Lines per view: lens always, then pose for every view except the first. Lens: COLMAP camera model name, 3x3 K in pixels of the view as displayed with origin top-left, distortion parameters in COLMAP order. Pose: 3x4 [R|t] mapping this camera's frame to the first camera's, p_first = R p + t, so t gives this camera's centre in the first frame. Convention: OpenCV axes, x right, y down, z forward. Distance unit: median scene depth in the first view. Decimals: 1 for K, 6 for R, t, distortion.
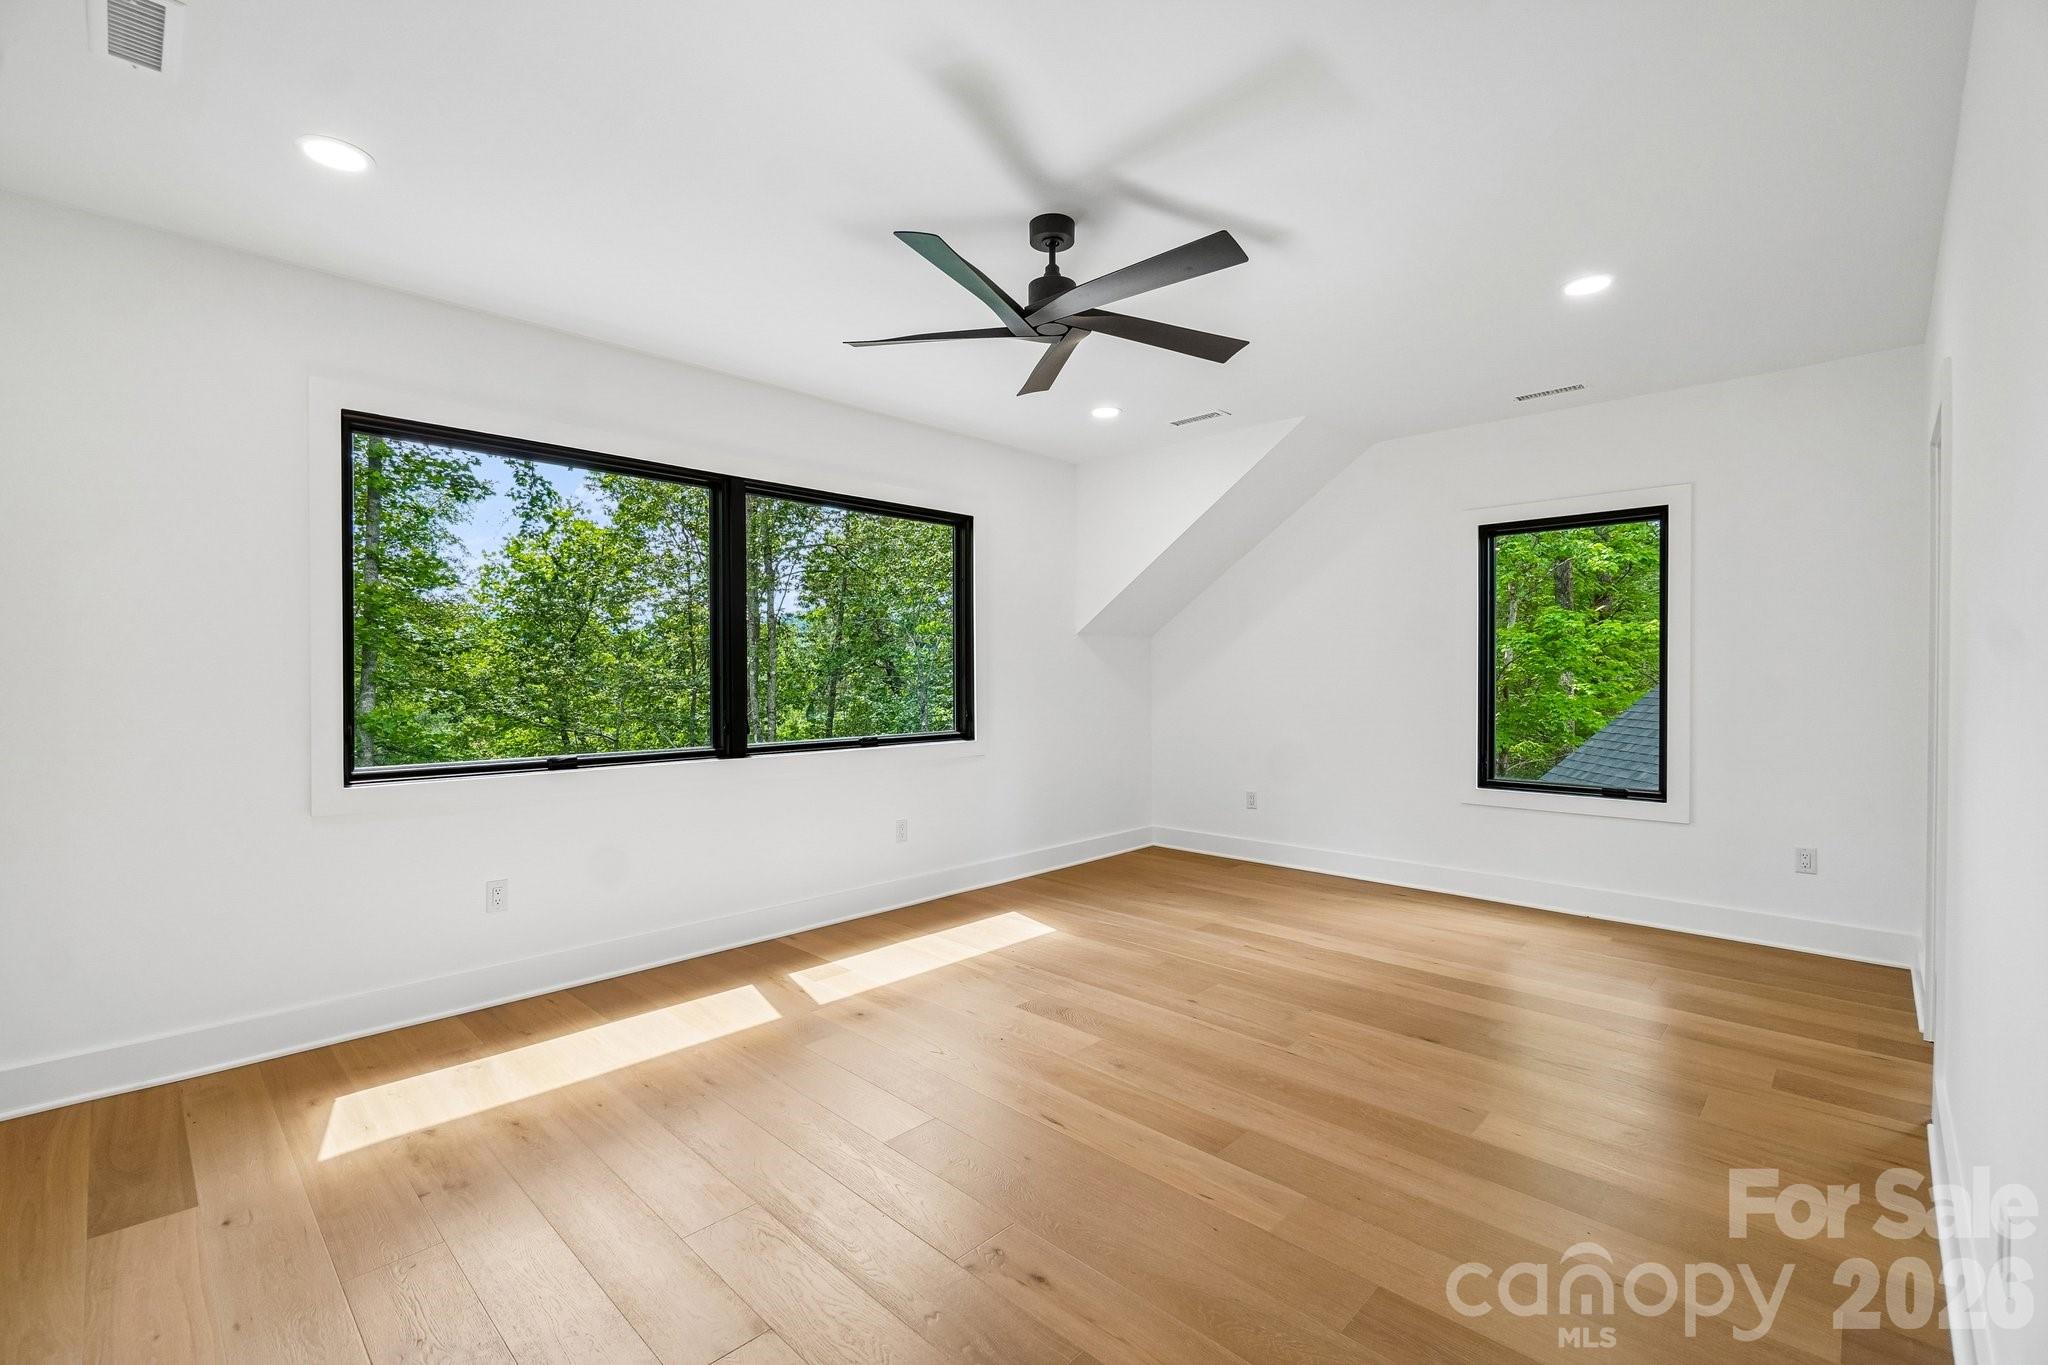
lens RADIAL K [[898.3, 0, 1017.1], [0, 898.3, 683.3], [0, 0, 1]] dist [-0.002748, 0.000146]
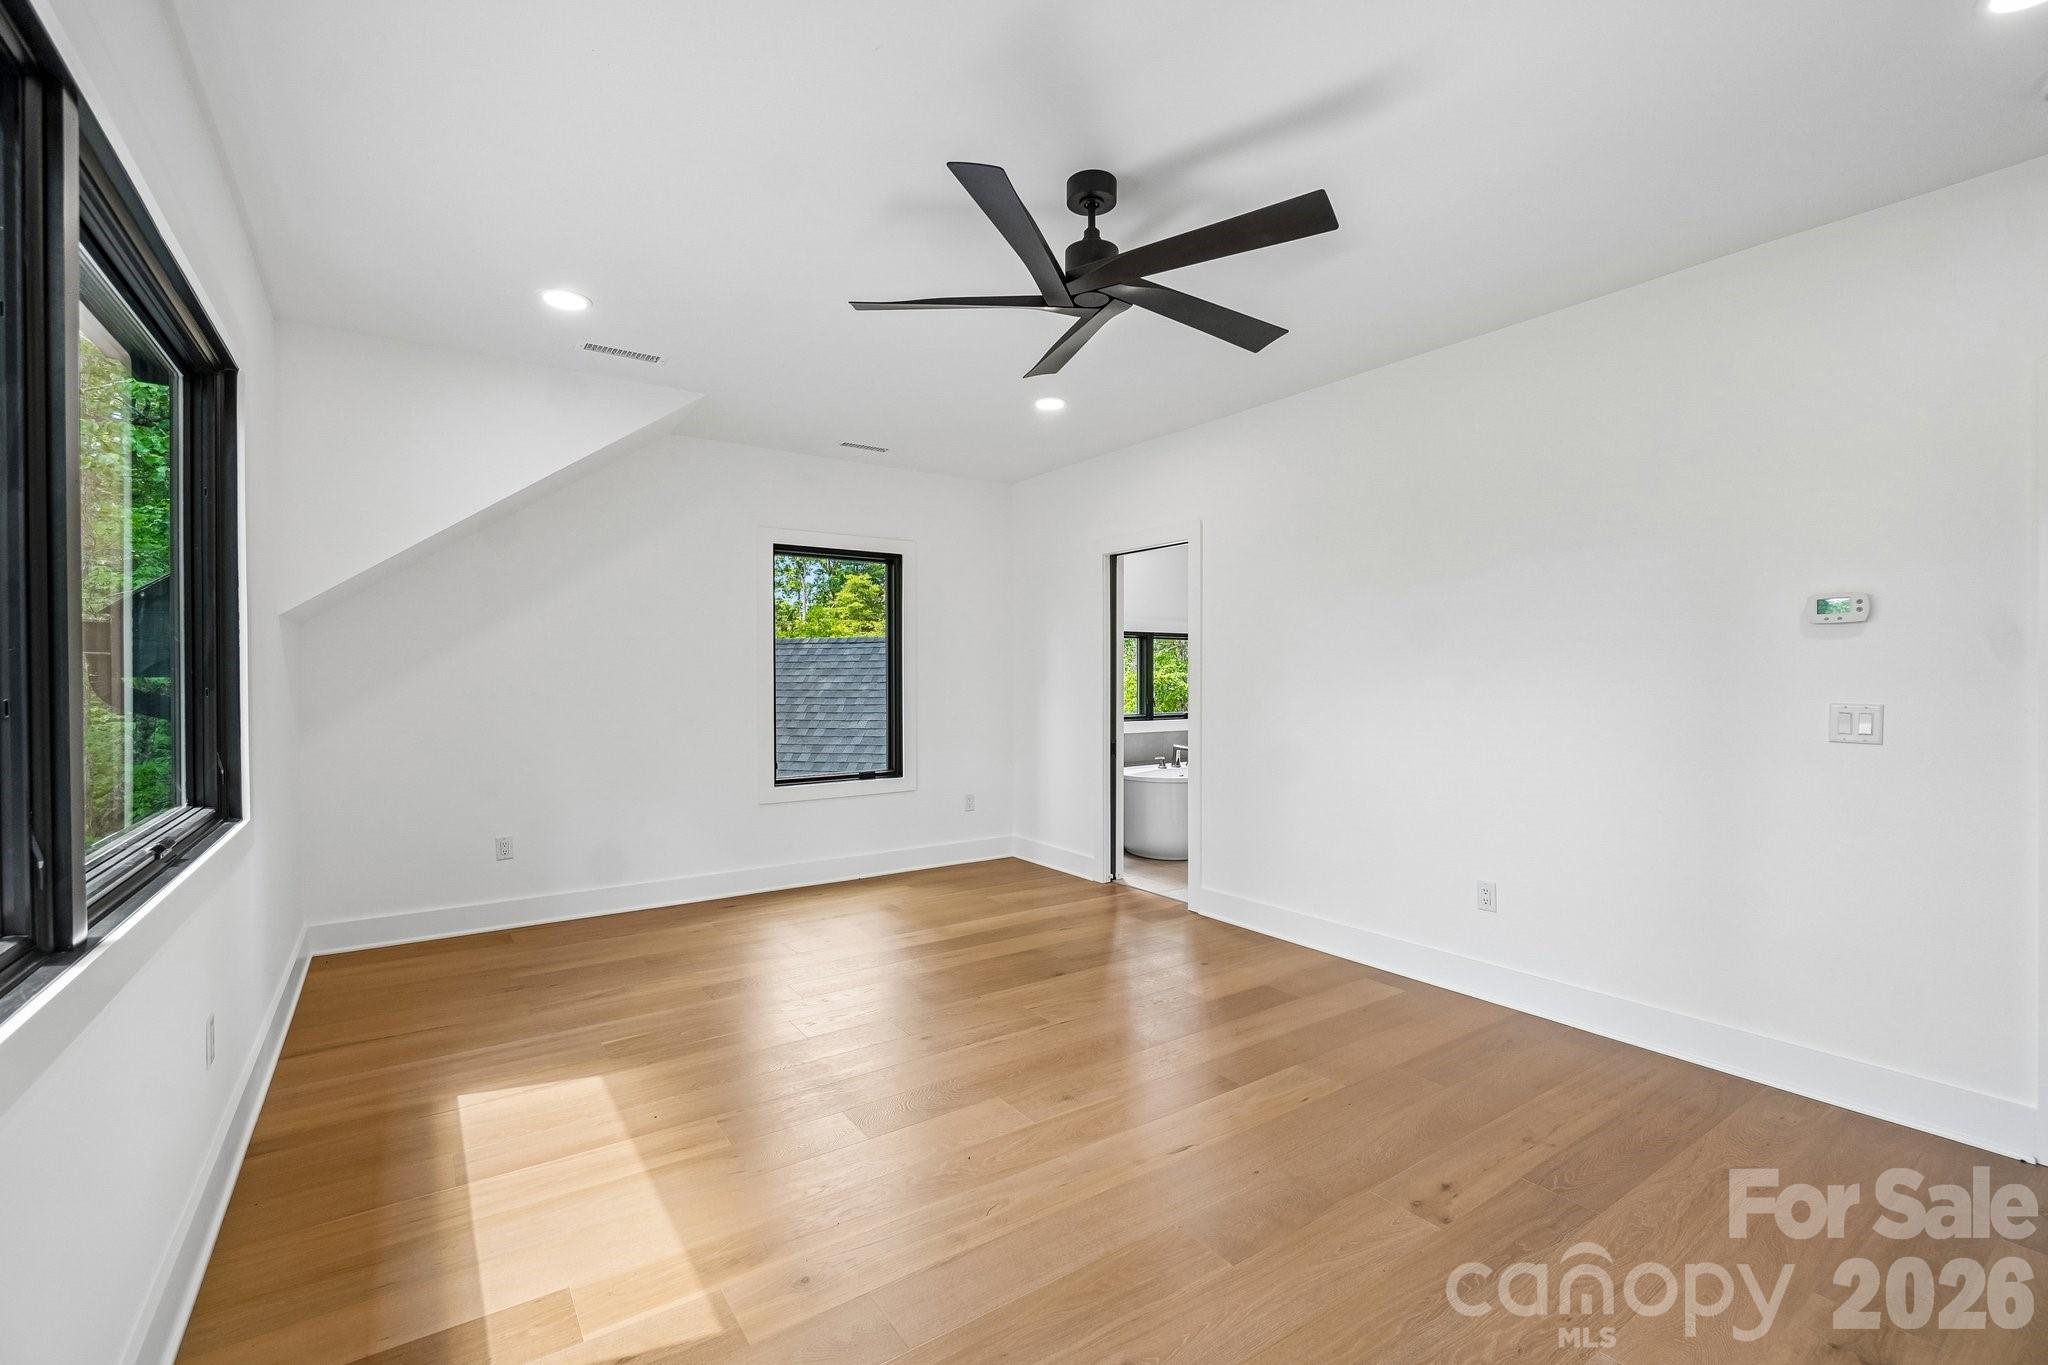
lens RADIAL K [[898.3, 0, 1021.1], [0, 898.3, 677.5], [0, 0, 1]] dist [-0.002748, 0.000146]
pose [[0.175756, -0.002129, 0.984431, -0.574518], [0.012437, 0.999923, -0.000058, -0.012010], [-0.984355, 0.012254, 0.175769, 0.610024]]
